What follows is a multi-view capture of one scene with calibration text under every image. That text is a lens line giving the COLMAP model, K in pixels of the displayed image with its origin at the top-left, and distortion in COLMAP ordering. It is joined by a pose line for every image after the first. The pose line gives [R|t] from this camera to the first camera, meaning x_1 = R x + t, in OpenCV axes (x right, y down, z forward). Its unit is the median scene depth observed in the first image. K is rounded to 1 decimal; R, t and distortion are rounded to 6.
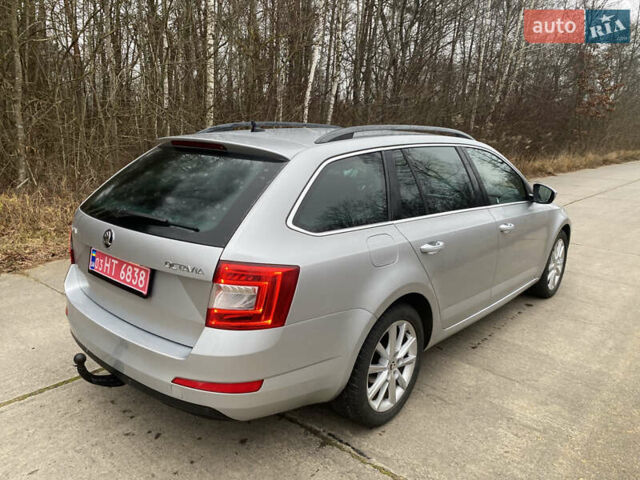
lens RADIAL K [[480.8, 0, 320.0], [0, 480.8, 240.0], [0, 0, 1]] dist [0.001340, 0.000231]
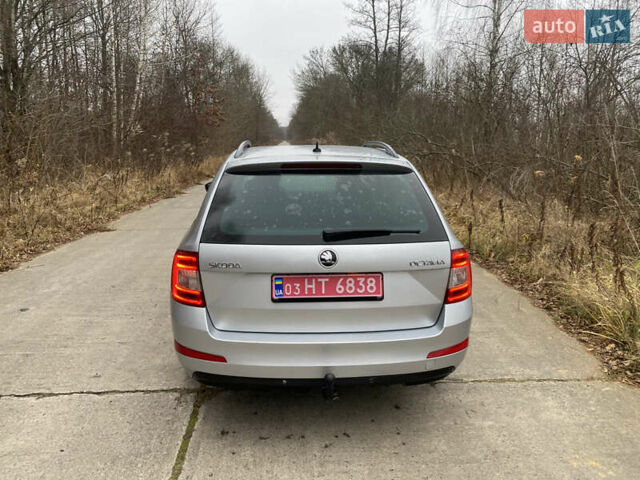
lens RADIAL K [[480.8, 0, 320.0], [0, 480.8, 240.0], [0, 0, 1]] dist [0.001340, 0.000231]
pose [[0.714659, -0.164563, 0.679839, -1.167417], [0.172838, 0.983338, 0.056338, -0.103339], [-0.677782, 0.077239, 0.731194, 0.248434]]
